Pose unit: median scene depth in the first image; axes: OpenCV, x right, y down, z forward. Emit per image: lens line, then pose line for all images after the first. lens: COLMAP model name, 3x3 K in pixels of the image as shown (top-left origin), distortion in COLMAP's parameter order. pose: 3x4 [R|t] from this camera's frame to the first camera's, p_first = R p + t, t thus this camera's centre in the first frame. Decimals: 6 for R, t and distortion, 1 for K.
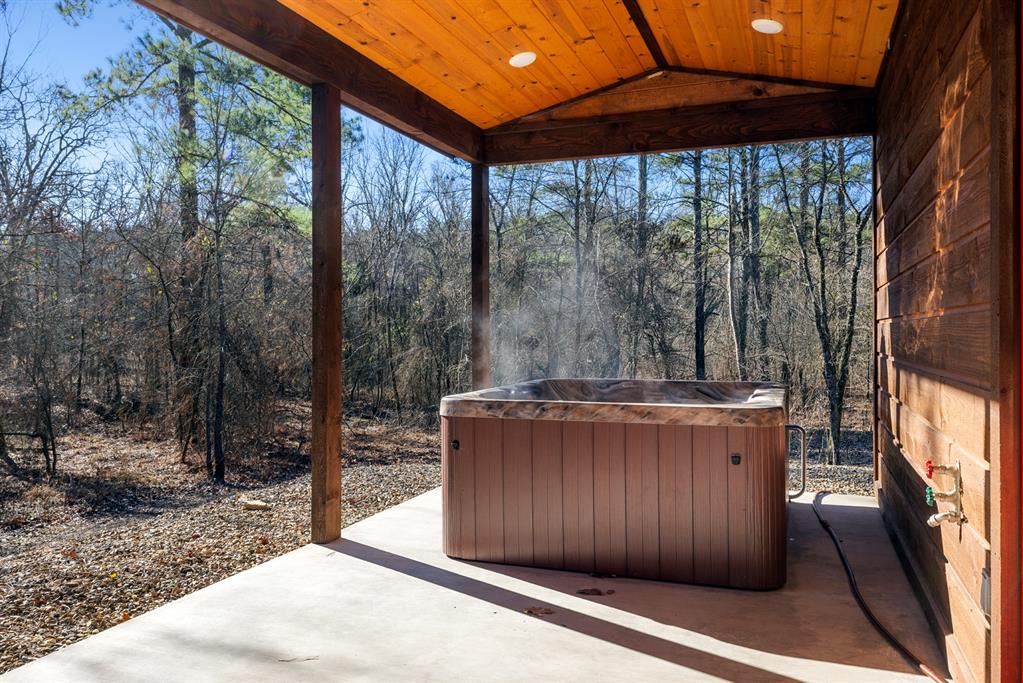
lens RADIAL K [[789.4, 0, 511.5], [0, 789.4, 341.5], [0, 0, 1]] dist [-0.000205, 0.000496]
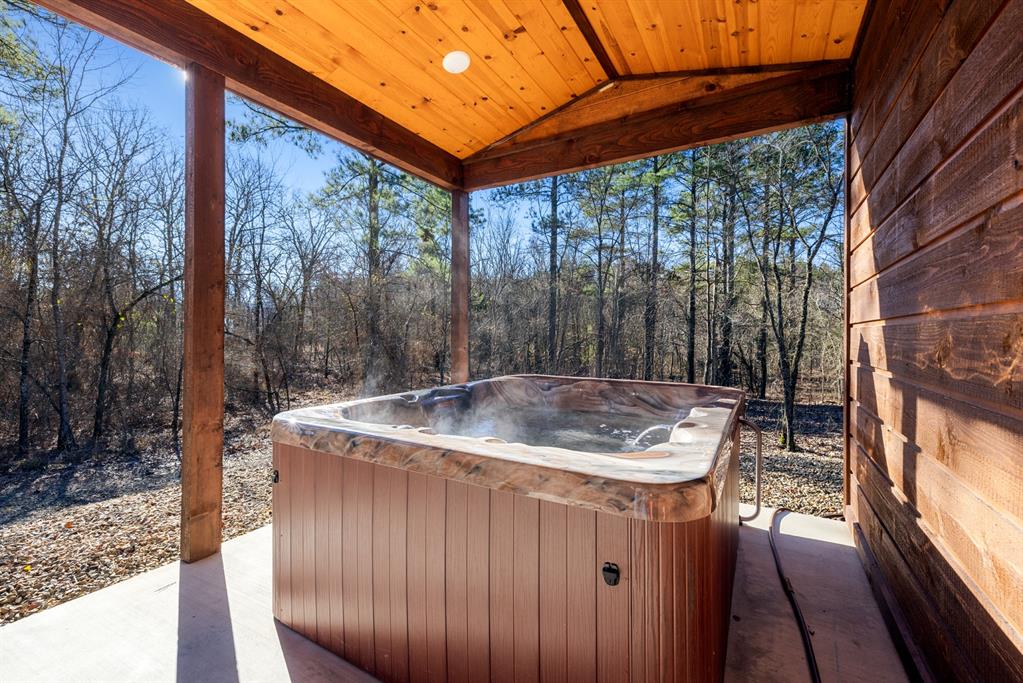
lens RADIAL K [[434.6, 0, 506.9], [0, 434.6, 337.4], [0, 0, 1]] dist [0.001908, 0.000168]
pose [[0.983488, 0.008893, -0.180756, 0.163486], [-0.009706, 0.999946, -0.003616, -0.006197], [0.180714, 0.005311, 0.983521, 0.426979]]
